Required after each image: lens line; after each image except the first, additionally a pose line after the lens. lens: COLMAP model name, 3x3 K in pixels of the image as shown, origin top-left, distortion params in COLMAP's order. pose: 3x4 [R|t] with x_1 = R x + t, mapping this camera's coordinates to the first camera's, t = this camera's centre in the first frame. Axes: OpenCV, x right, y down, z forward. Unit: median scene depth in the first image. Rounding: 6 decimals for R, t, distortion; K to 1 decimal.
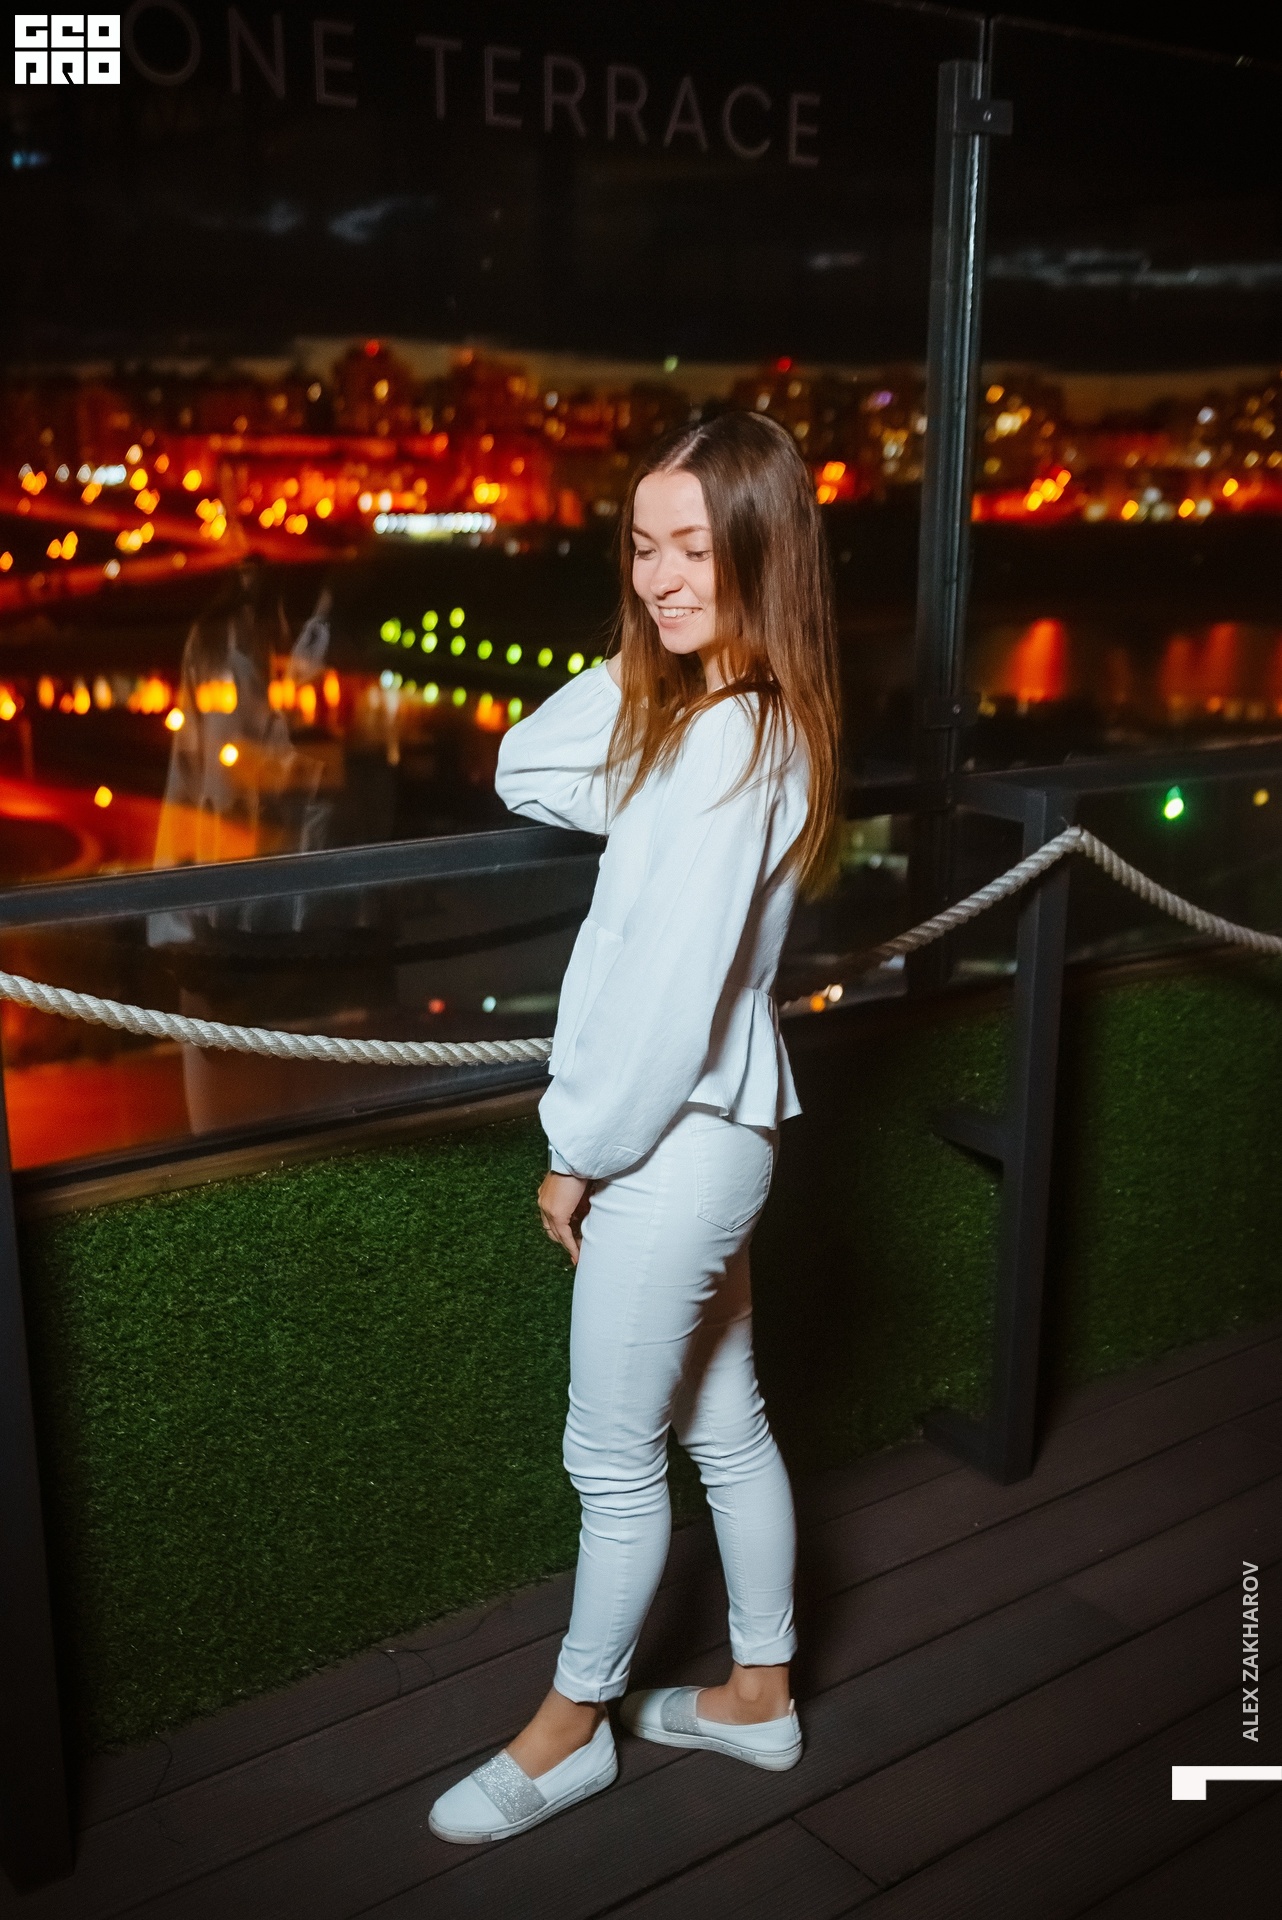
lens RADIAL K [[2144.4, 0, 641.0], [0, 2144.4, 960.0], [0, 0, 1]] dist [-0.011559, -0.011288]
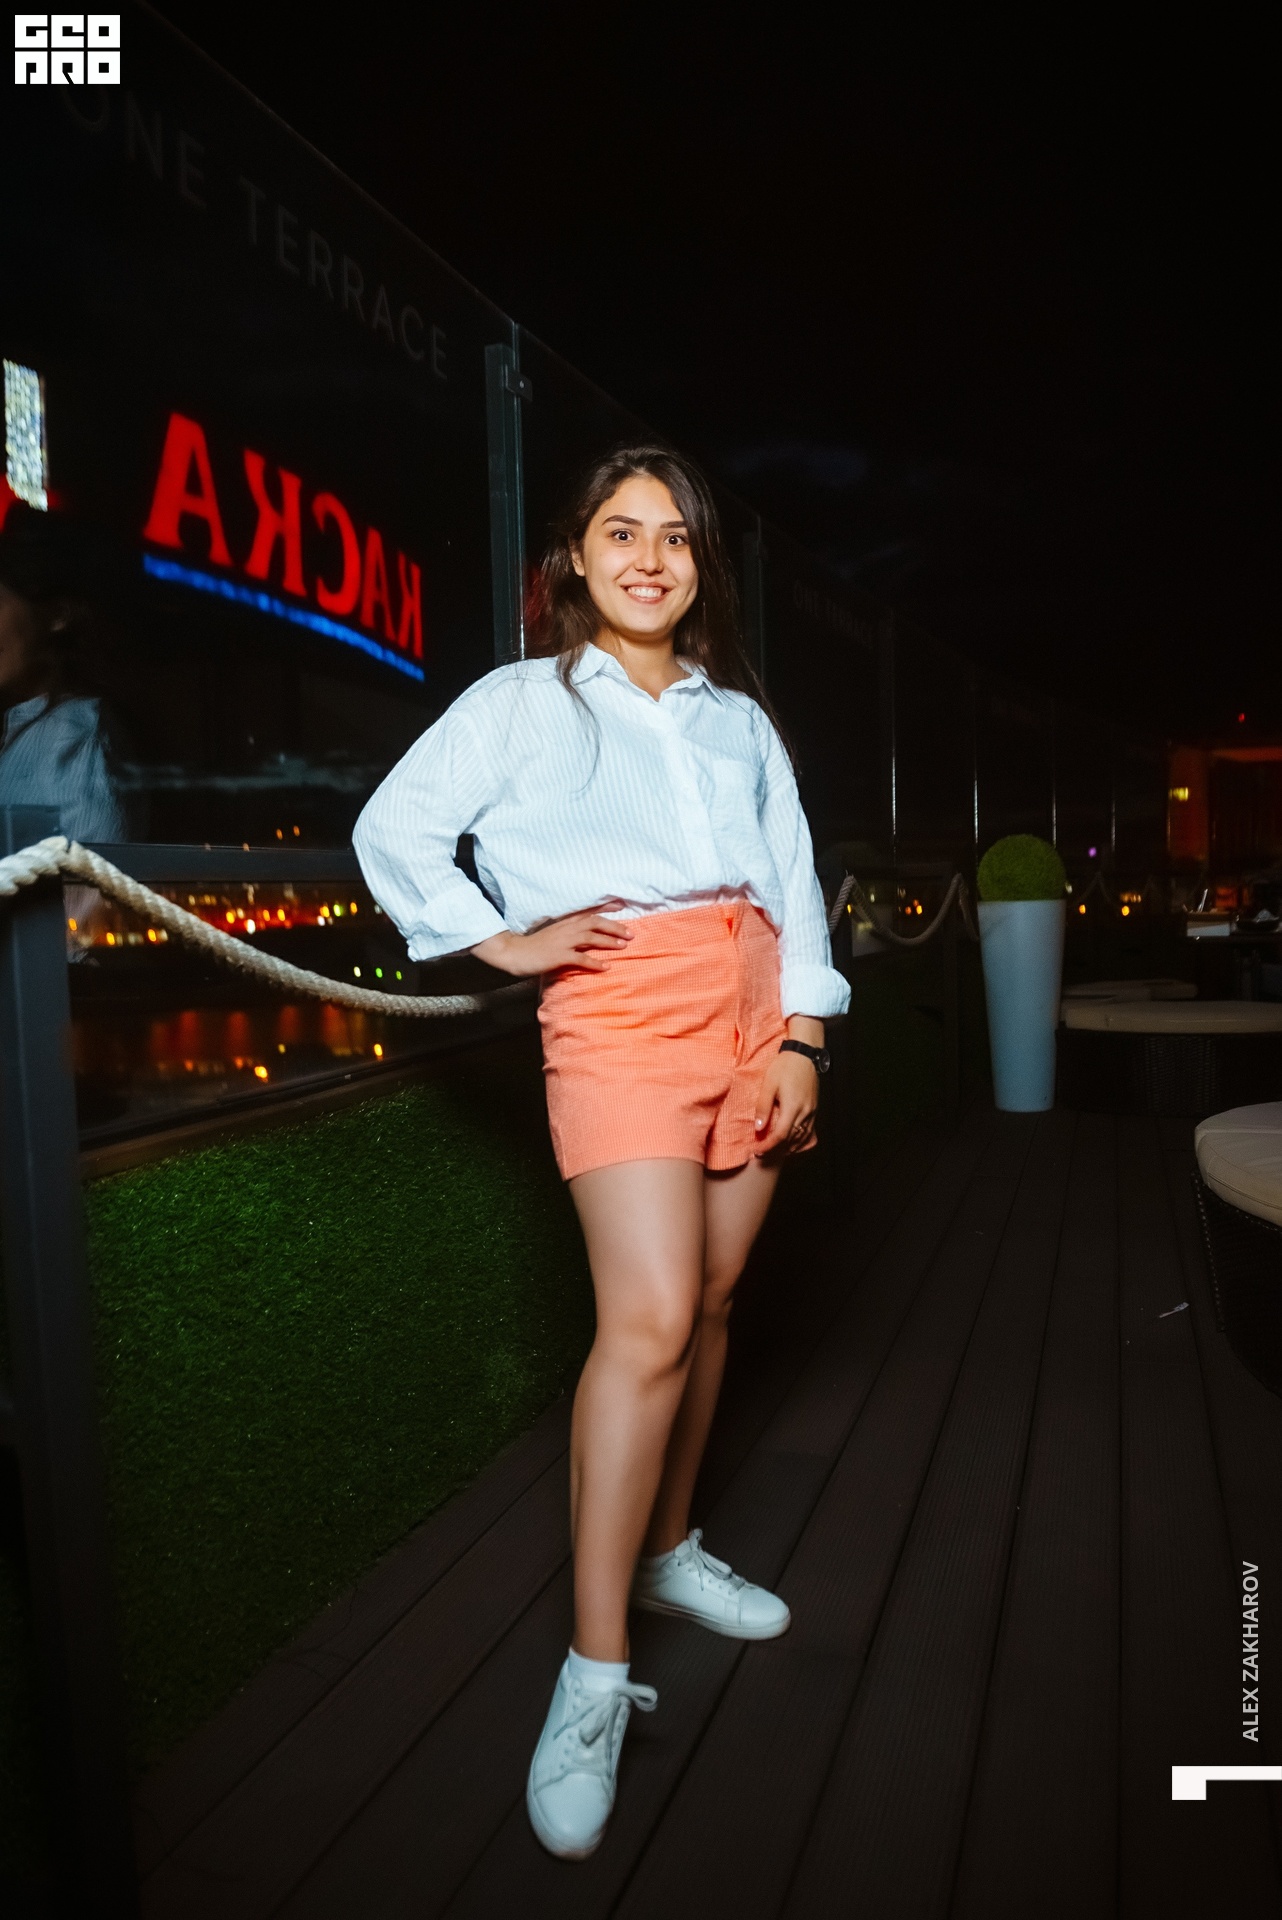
lens RADIAL K [[1465.4, 0, 644.3], [0, 1465.4, 926.5], [0, 0, 1]] dist [-0.088668, -0.001936]
pose [[0.806922, -0.035850, 0.589569, -0.375195], [0.177231, 0.966858, -0.183777, 0.152230], [-0.563441, 0.252784, 0.786533, 0.317688]]
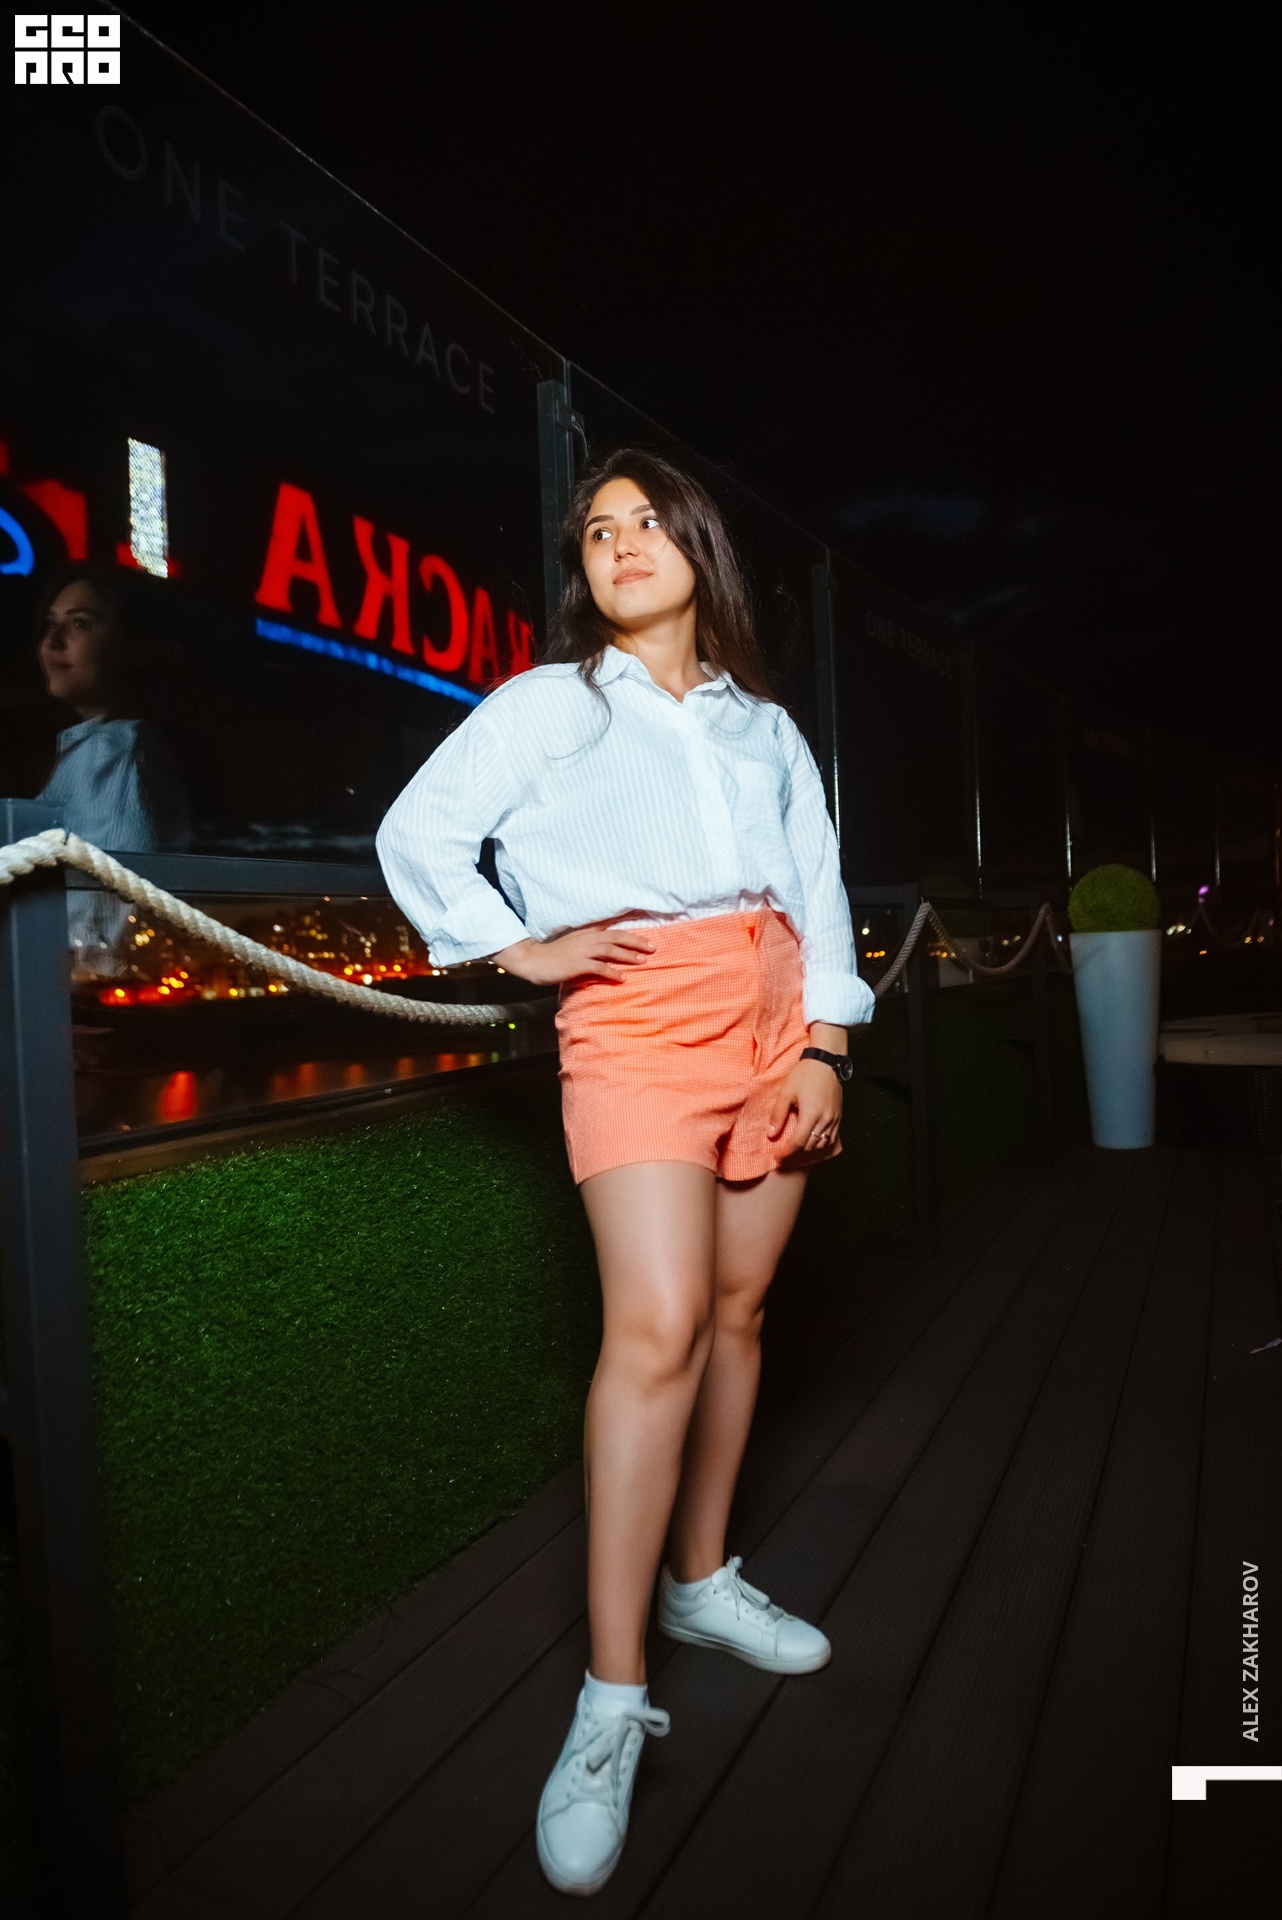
lens RADIAL K [[1453.8, 0, 631.8], [0, 1453.8, 886.3], [0, 0, 1]] dist [-0.086370, 0.002822]
pose [[0.856368, -0.010232, 0.516264, -0.333546], [0.169300, 0.950101, -0.262002, 0.180140], [-0.487822, 0.311774, 0.815369, 0.309469]]
